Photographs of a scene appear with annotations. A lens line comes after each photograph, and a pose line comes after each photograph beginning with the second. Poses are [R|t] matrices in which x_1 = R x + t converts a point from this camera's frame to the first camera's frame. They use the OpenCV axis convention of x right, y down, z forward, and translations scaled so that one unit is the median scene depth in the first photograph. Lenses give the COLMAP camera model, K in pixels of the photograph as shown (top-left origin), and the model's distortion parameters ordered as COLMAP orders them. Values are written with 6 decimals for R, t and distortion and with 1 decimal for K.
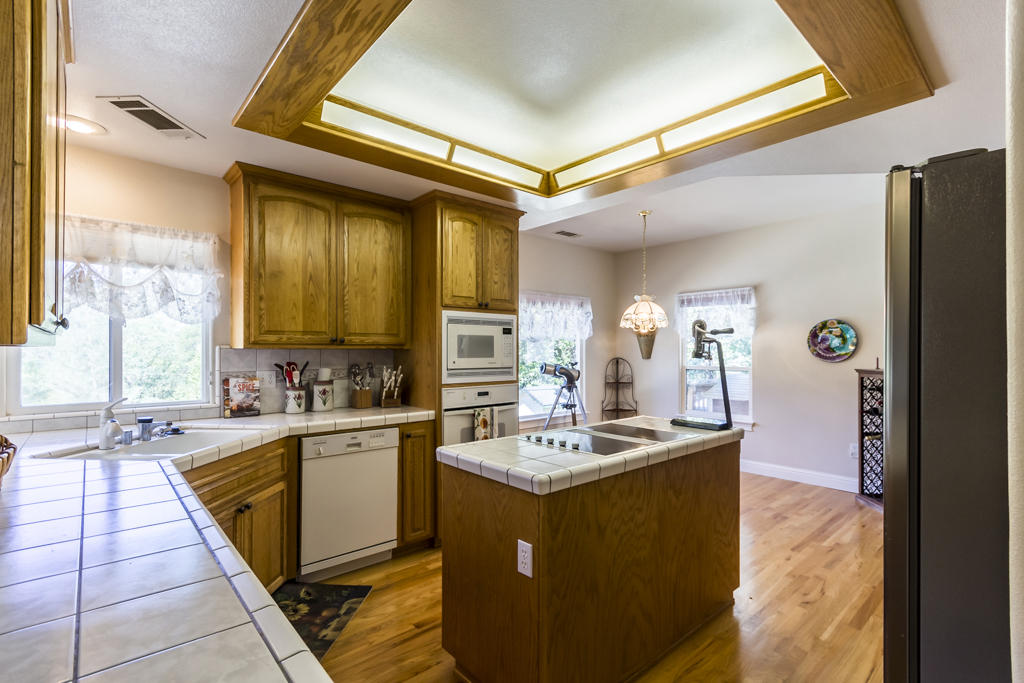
lens RADIAL K [[478.0, 0, 510.8], [0, 478.0, 347.8], [0, 0, 1]] dist [0.006239, -0.000496]
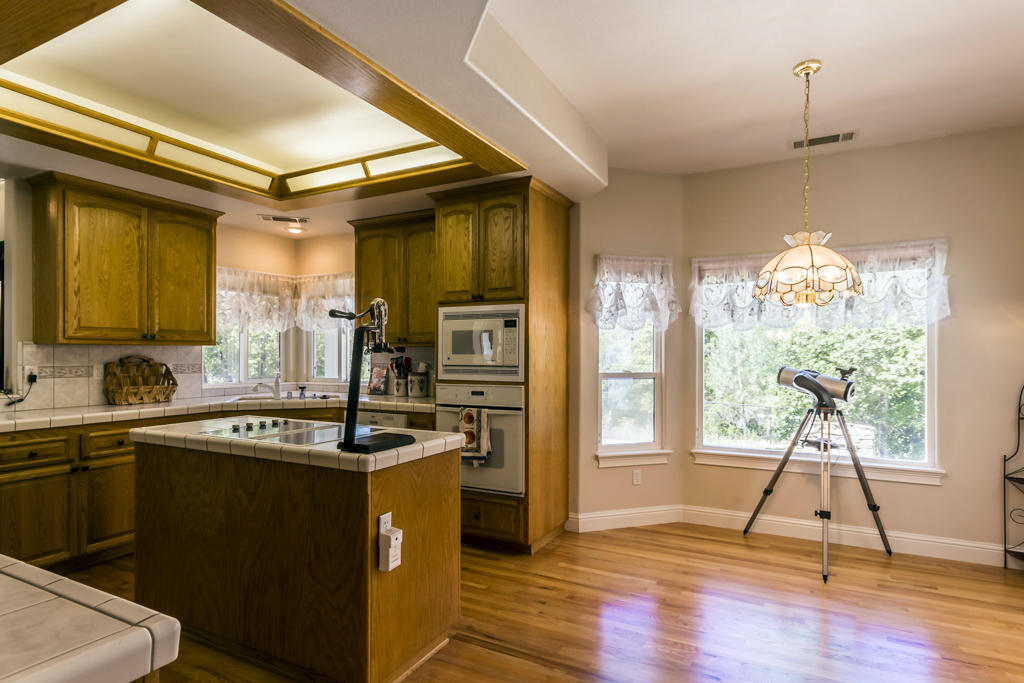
lens RADIAL K [[548.4, 0, 515.1], [0, 548.4, 349.3], [0, 0, 1]] dist [0.000401, -0.000481]
pose [[0.350882, -0.006848, -0.936395, 0.765864], [0.005027, 0.999973, -0.005429, 0.013545], [0.936406, -0.002802, 0.350907, 0.556175]]
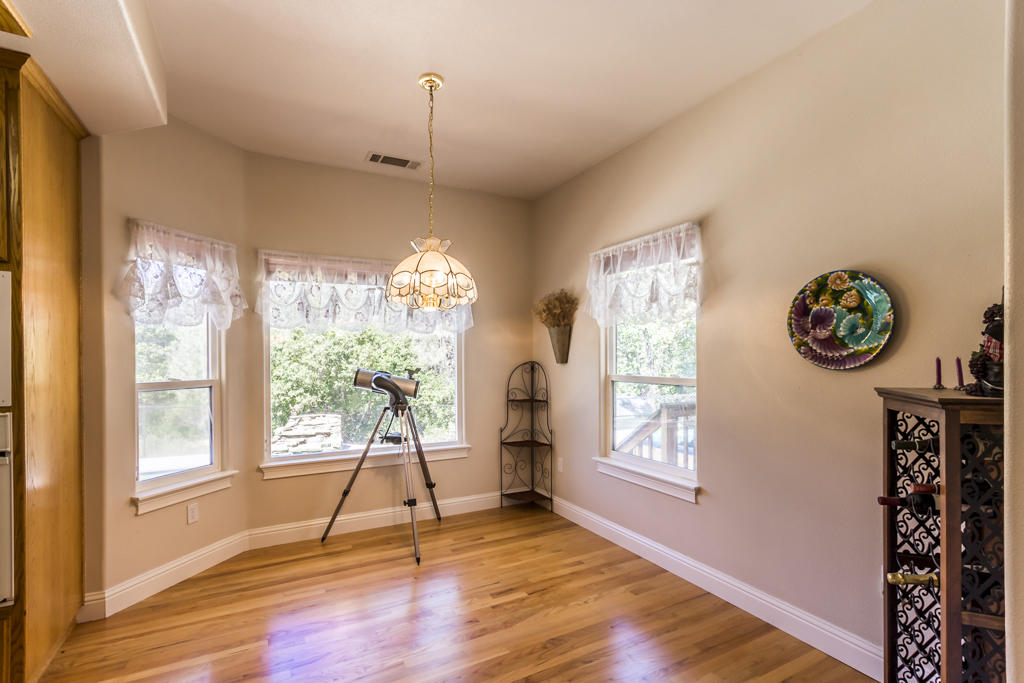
lens RADIAL K [[478.0, 0, 509.0], [0, 478.0, 357.0], [0, 0, 1]] dist [0.006239, -0.000496]
pose [[0.971678, -0.002902, -0.236292, 0.523852], [0.004962, 0.999955, 0.008126, 0.014224], [0.236258, -0.009068, 0.971648, 0.553305]]
